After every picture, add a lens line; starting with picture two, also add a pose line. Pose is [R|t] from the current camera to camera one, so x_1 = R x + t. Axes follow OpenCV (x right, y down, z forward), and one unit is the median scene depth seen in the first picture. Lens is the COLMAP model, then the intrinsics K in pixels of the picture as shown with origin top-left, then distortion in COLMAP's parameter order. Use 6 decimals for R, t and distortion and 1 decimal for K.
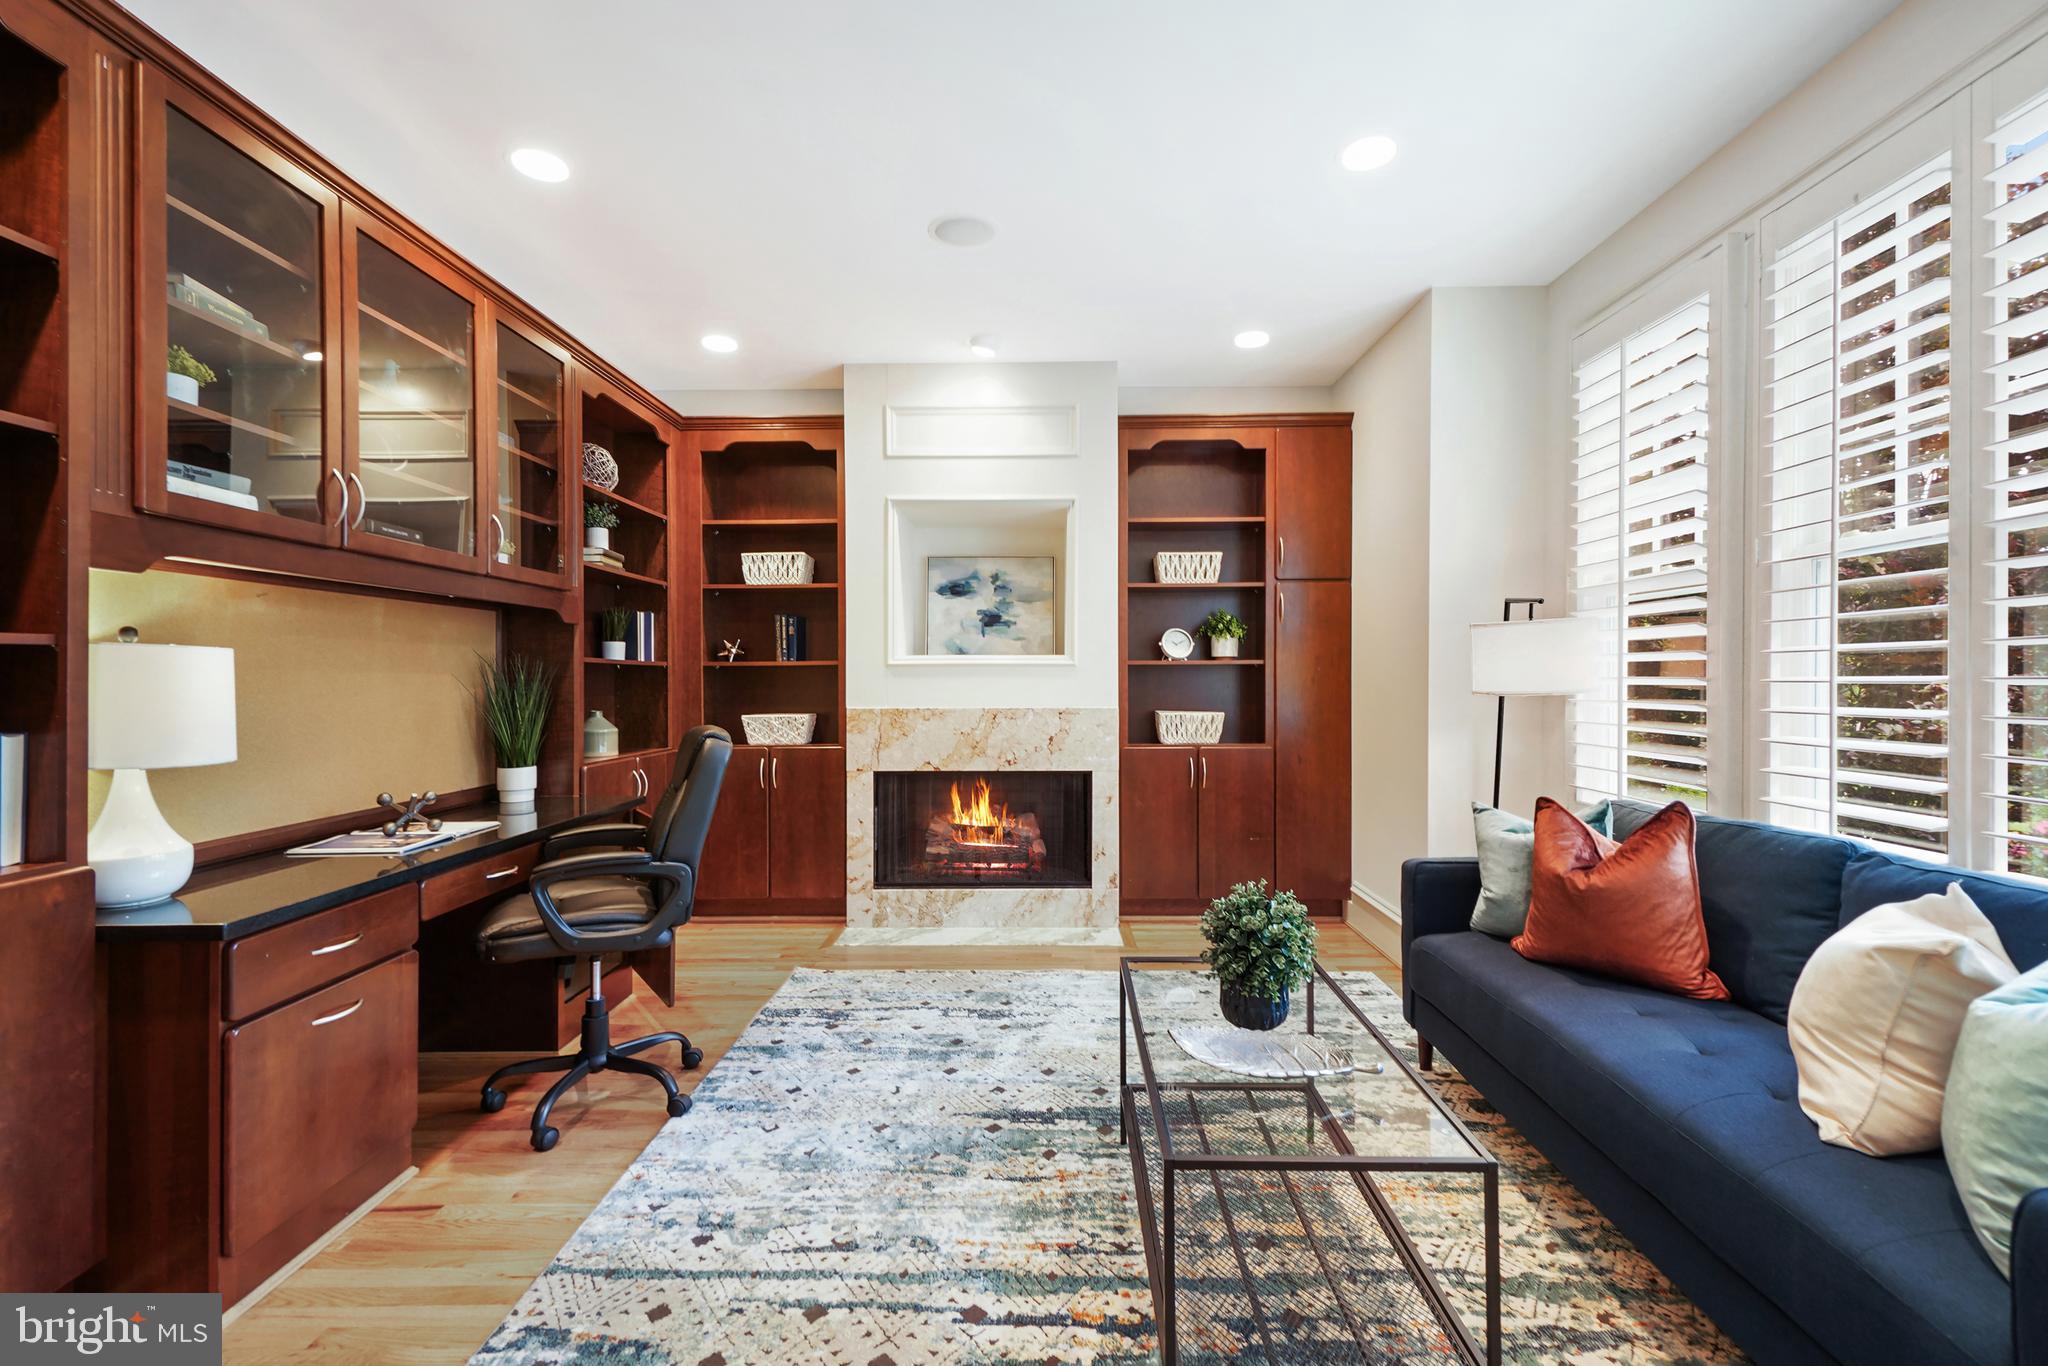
lens RADIAL K [[918.7, 0, 1022.2], [0, 918.7, 676.2], [0, 0, 1]] dist [0.001014, 0.002737]
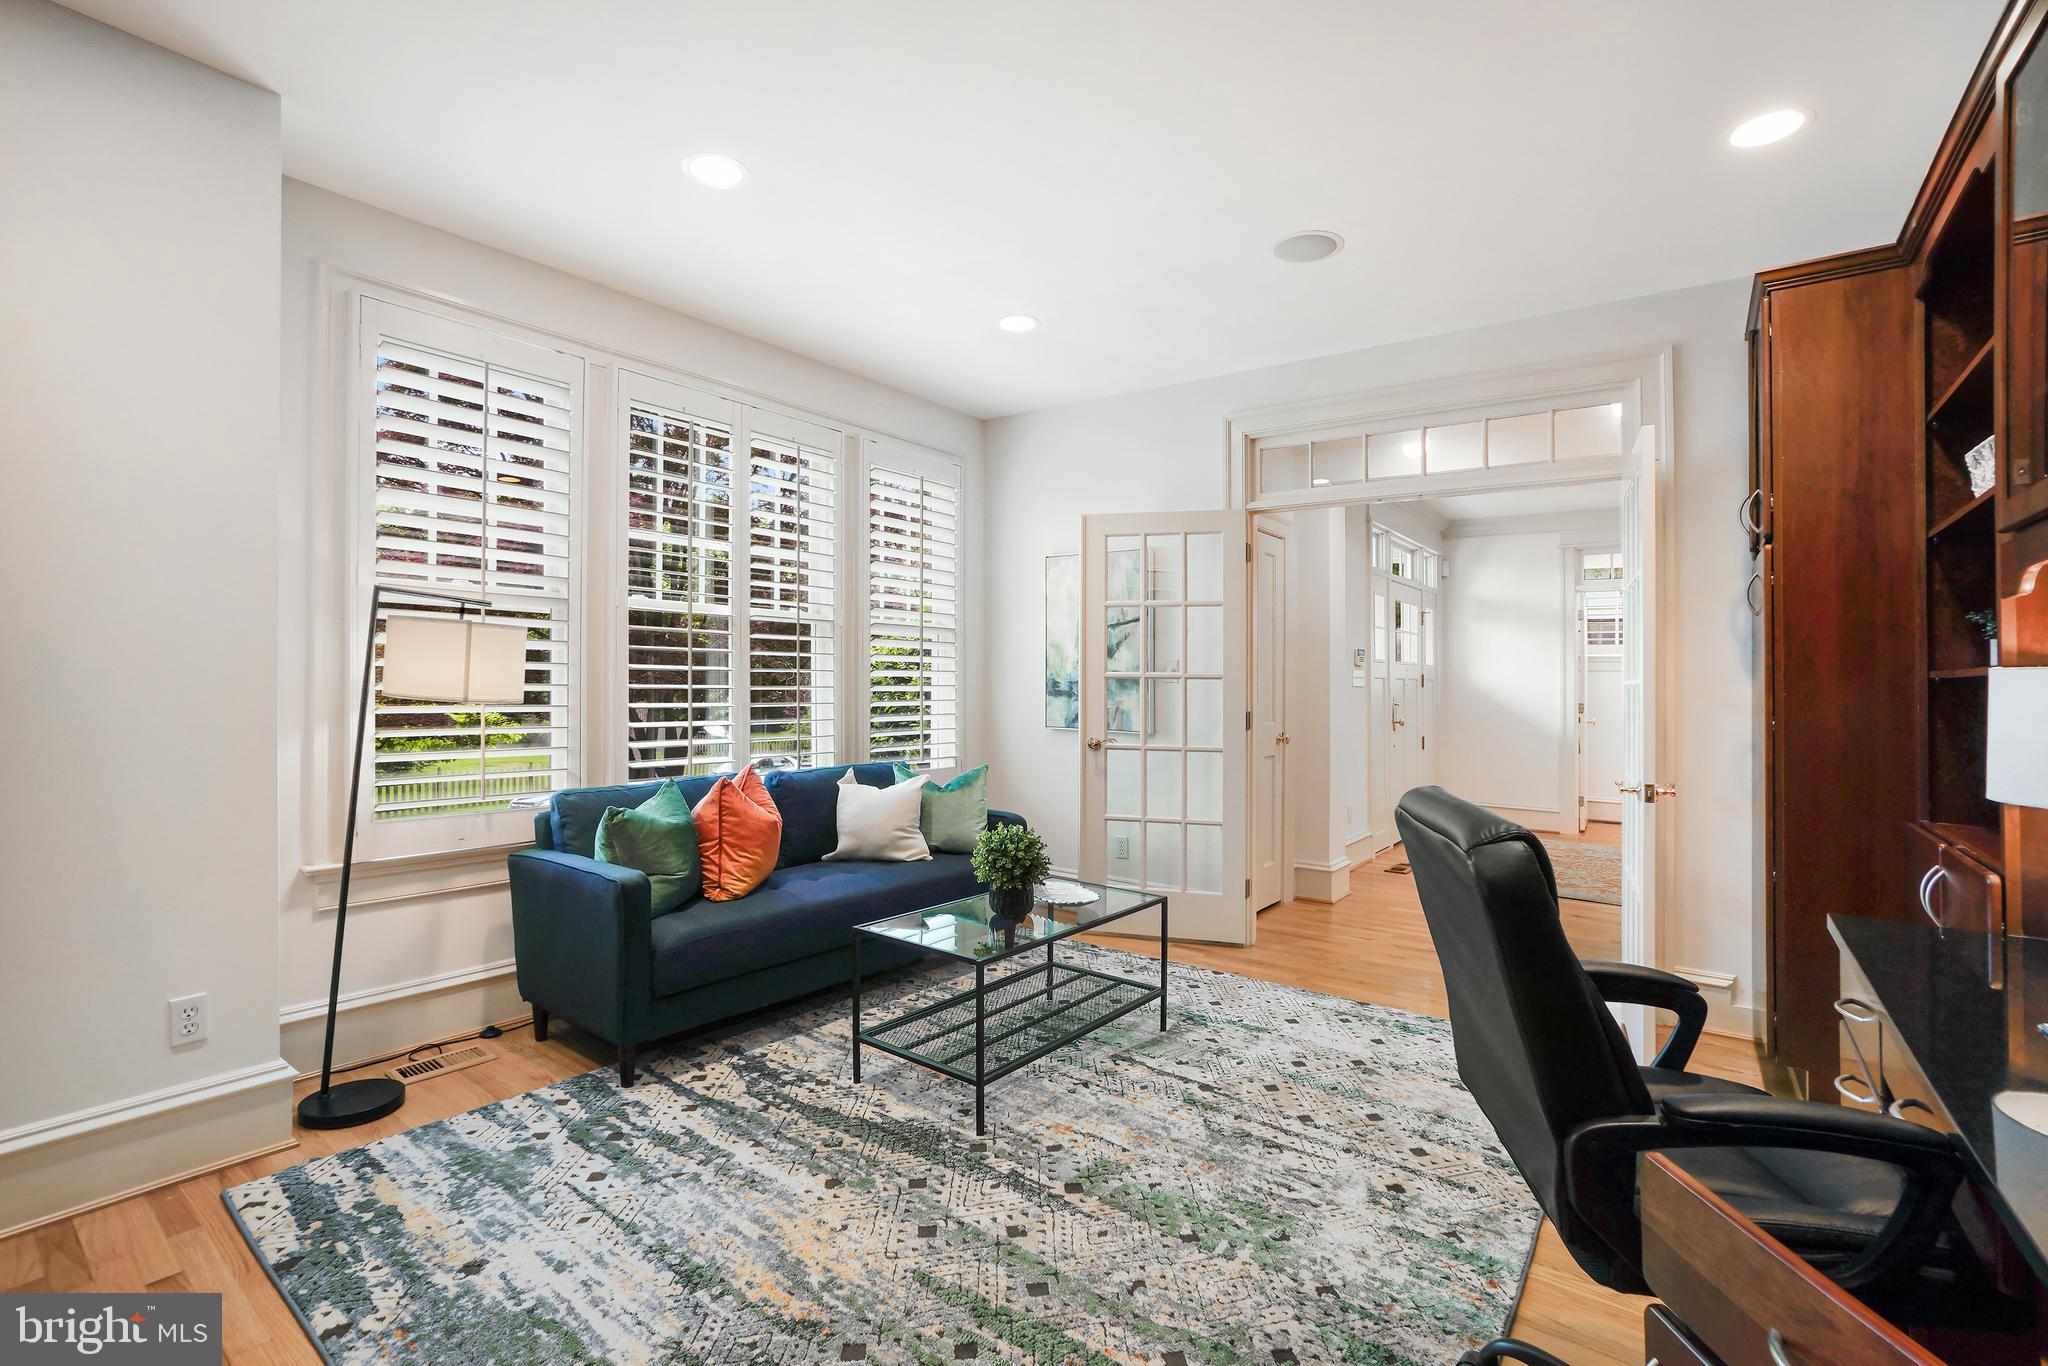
lens RADIAL K [[918.7, 0, 1018.7], [0, 918.7, 680.3], [0, 0, 1]] dist [0.001014, 0.002737]
pose [[-0.802771, 0.007293, 0.596243, -0.656193], [0.010817, 0.999939, 0.002333, -0.006354], [-0.596190, 0.008323, -0.802801, 2.182052]]
